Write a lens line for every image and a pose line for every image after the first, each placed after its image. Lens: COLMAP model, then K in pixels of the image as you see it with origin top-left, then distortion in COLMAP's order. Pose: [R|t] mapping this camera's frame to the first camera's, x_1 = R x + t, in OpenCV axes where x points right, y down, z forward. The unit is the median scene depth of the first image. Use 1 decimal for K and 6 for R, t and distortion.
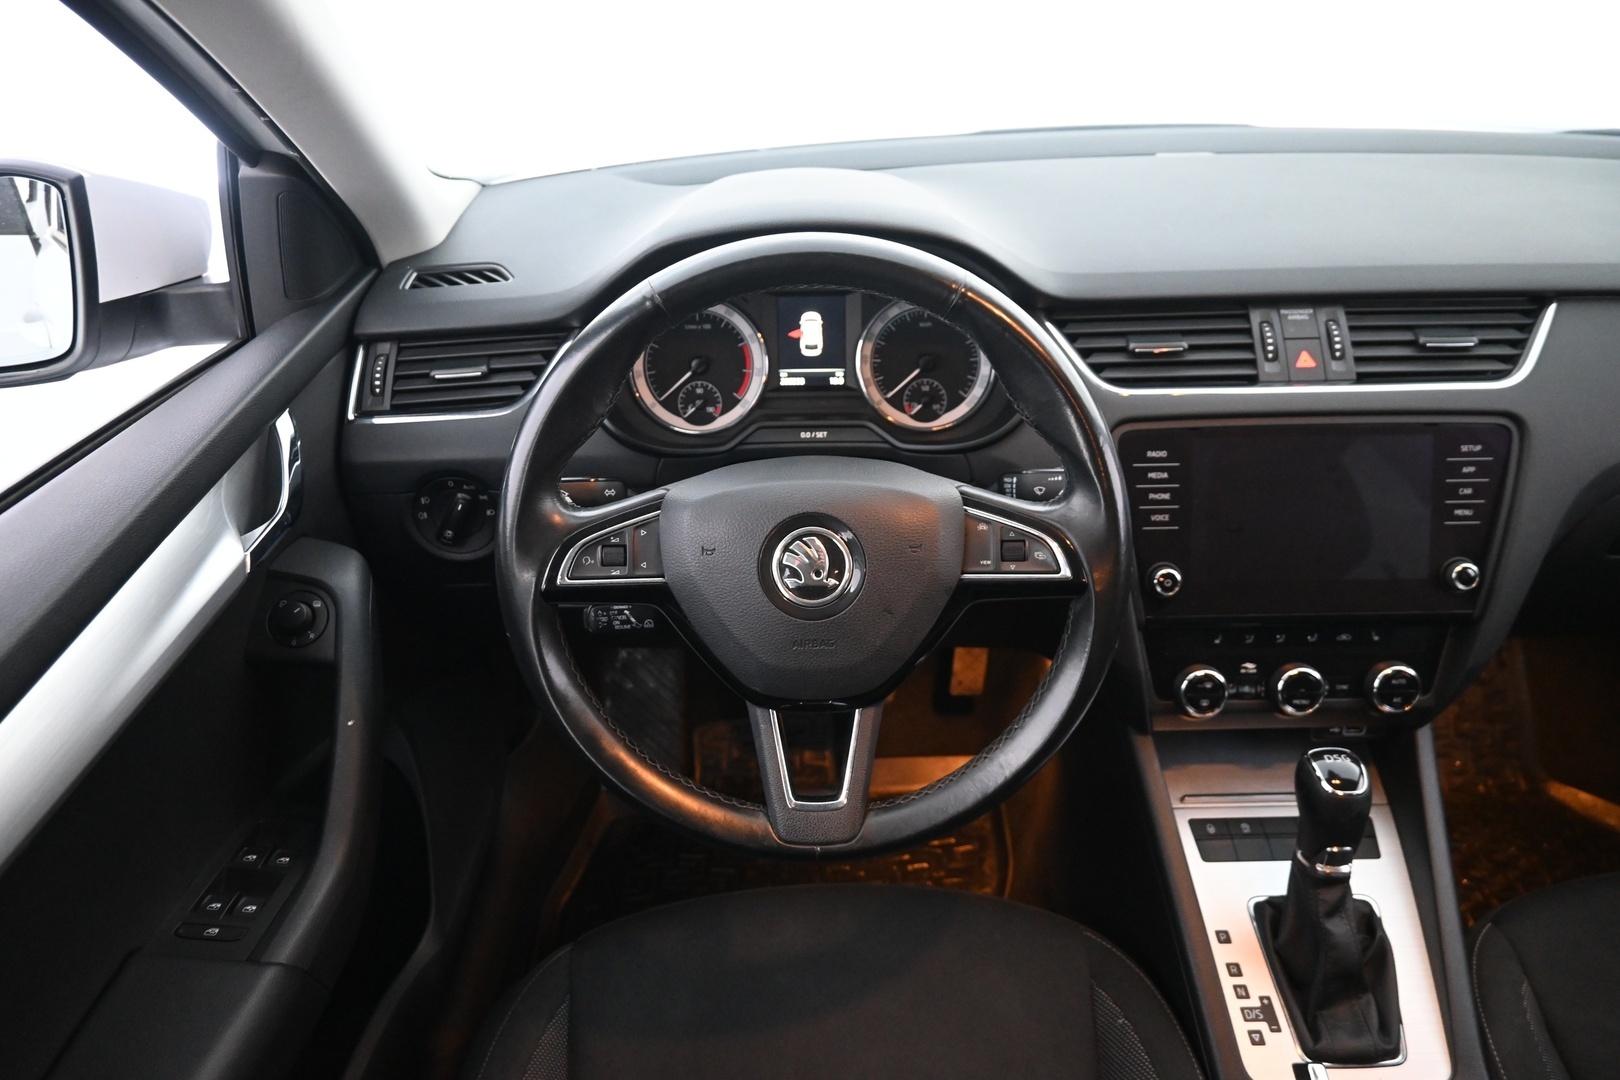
lens RADIAL K [[1125.8, 0, 803.5], [0, 1125.8, 542.5], [0, 0, 1]] dist [-0.005873, 0.005112]
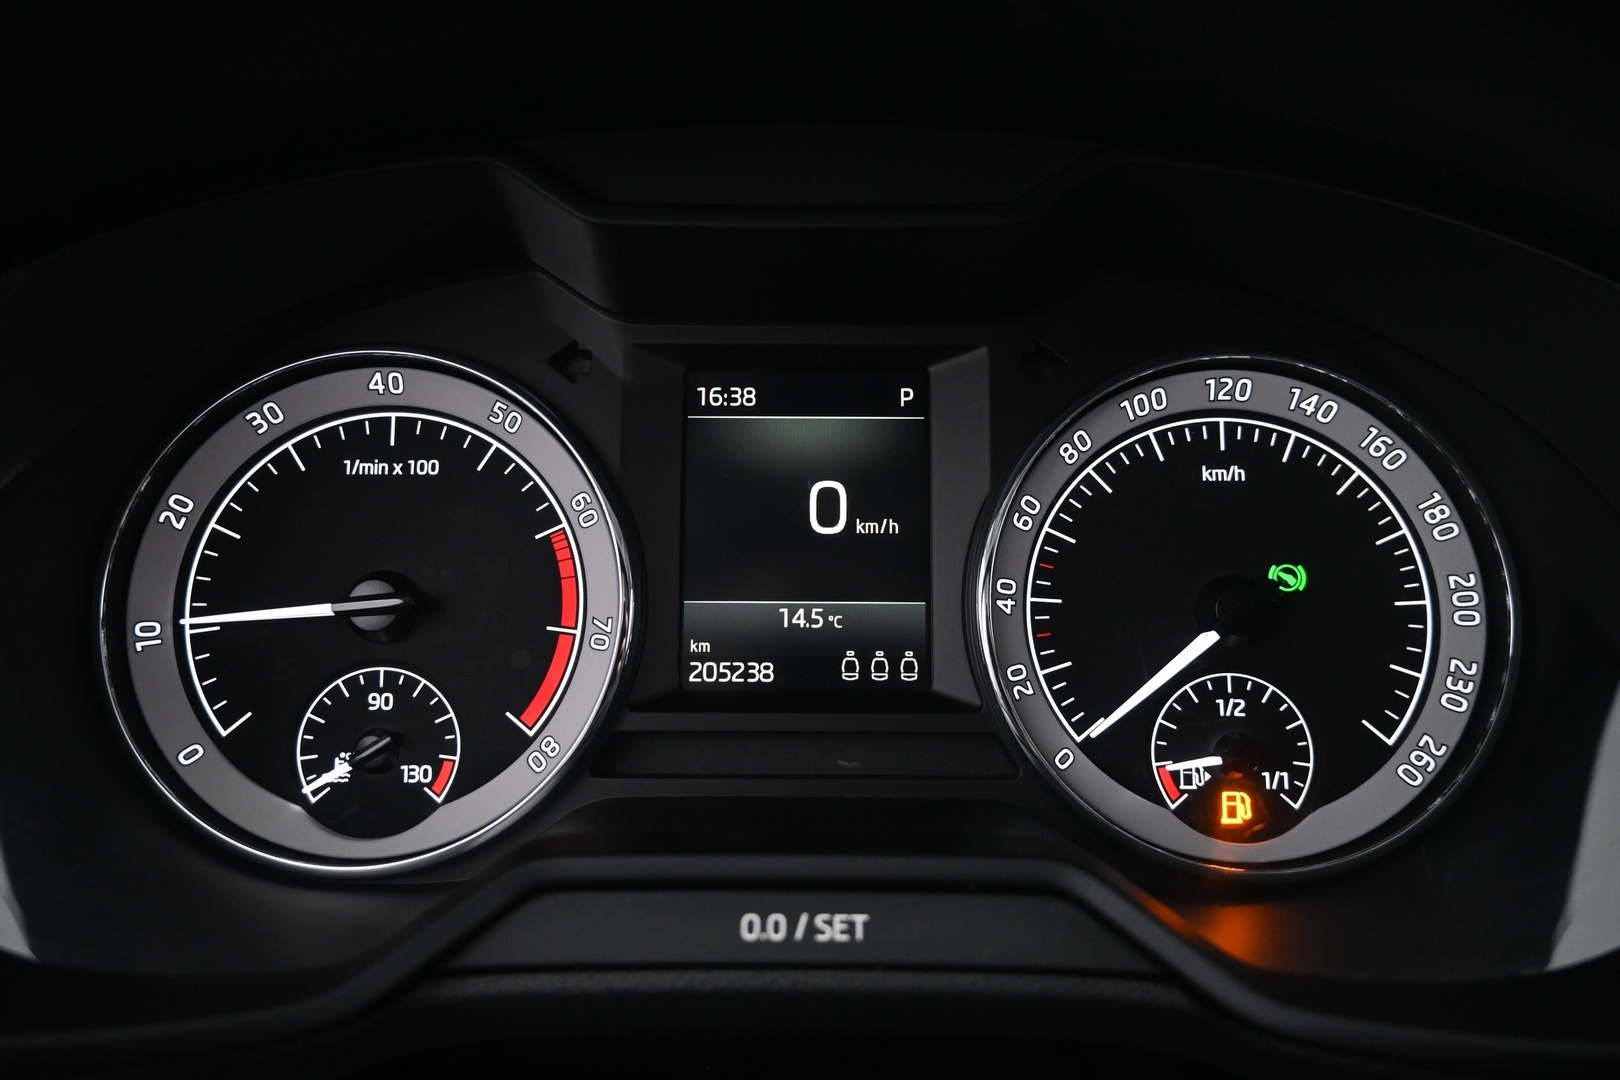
lens RADIAL K [[1125.8, 0, 813.8], [0, 1125.8, 542.6], [0, 0, 1]] dist [-0.005873, 0.005112]
pose [[0.999812, 0.018573, 0.005654, 0.007979], [-0.016348, 0.962475, -0.270877, -0.101396], [-0.010473, 0.270733, 0.962597, 0.739218]]
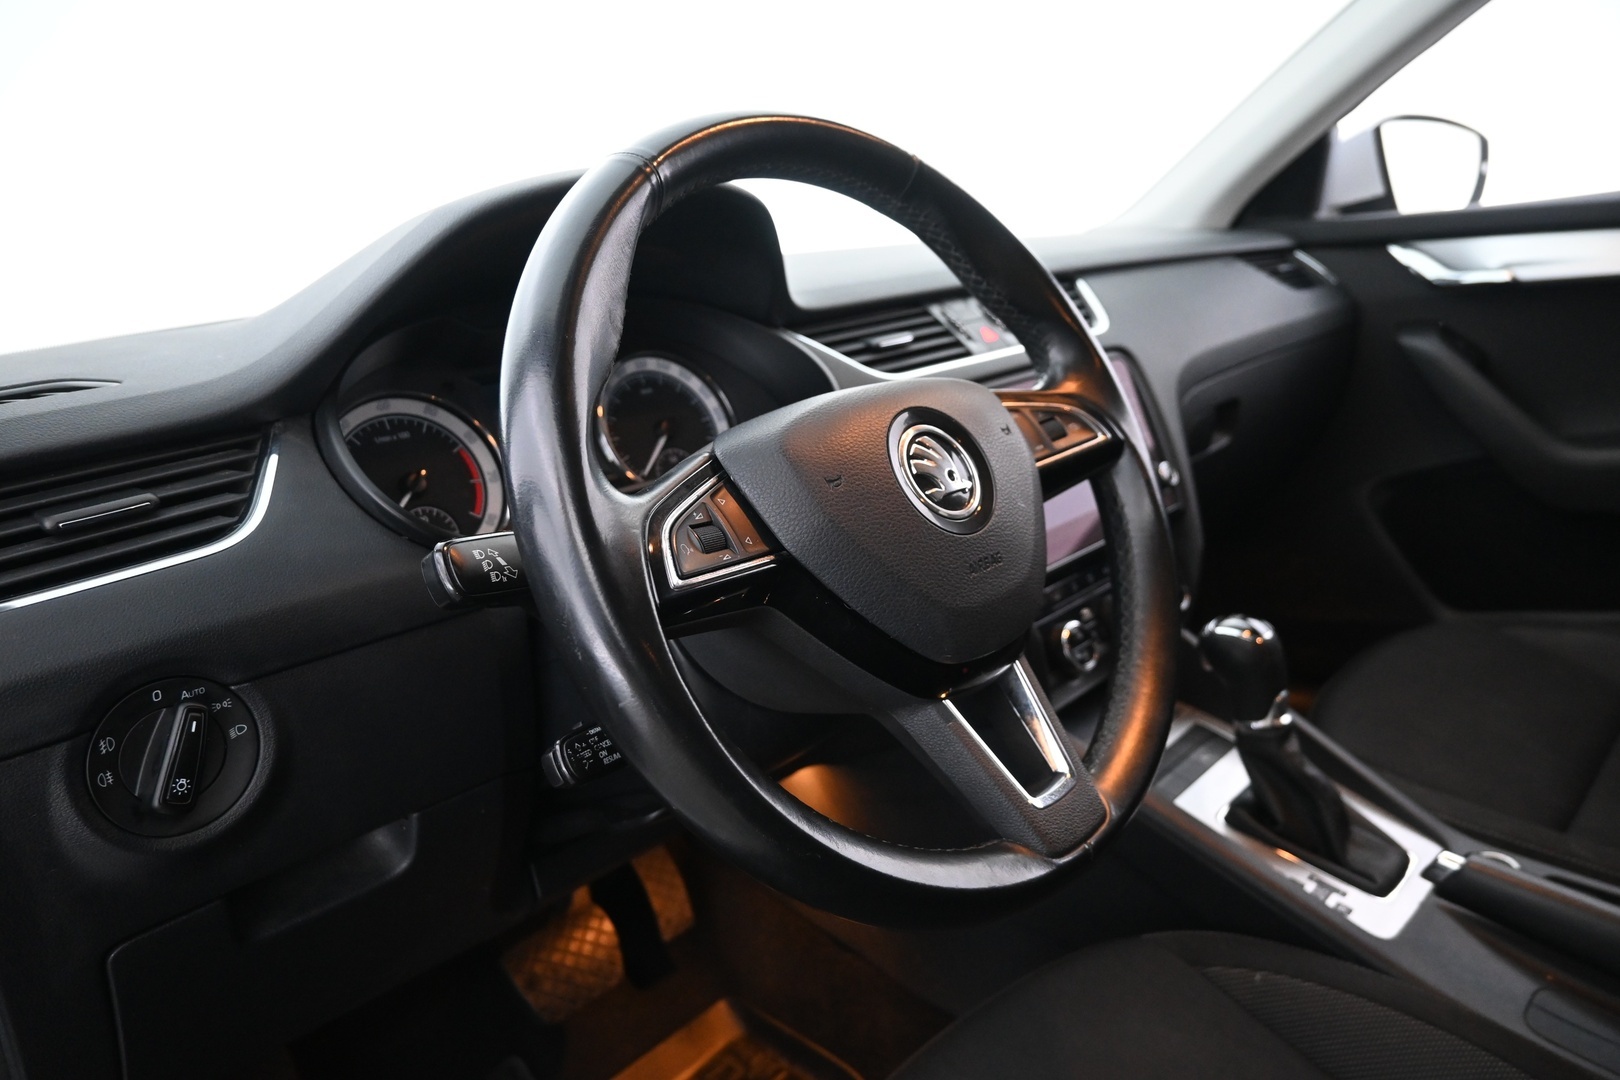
lens RADIAL K [[1125.8, 0, 809.6], [0, 1125.8, 526.7], [0, 0, 1]] dist [-0.005873, 0.005112]
pose [[0.684410, -0.211524, 0.697740, -0.420974], [0.459346, 0.868276, -0.187347, 0.111452], [-0.566202, 0.448726, 0.691419, 0.384177]]
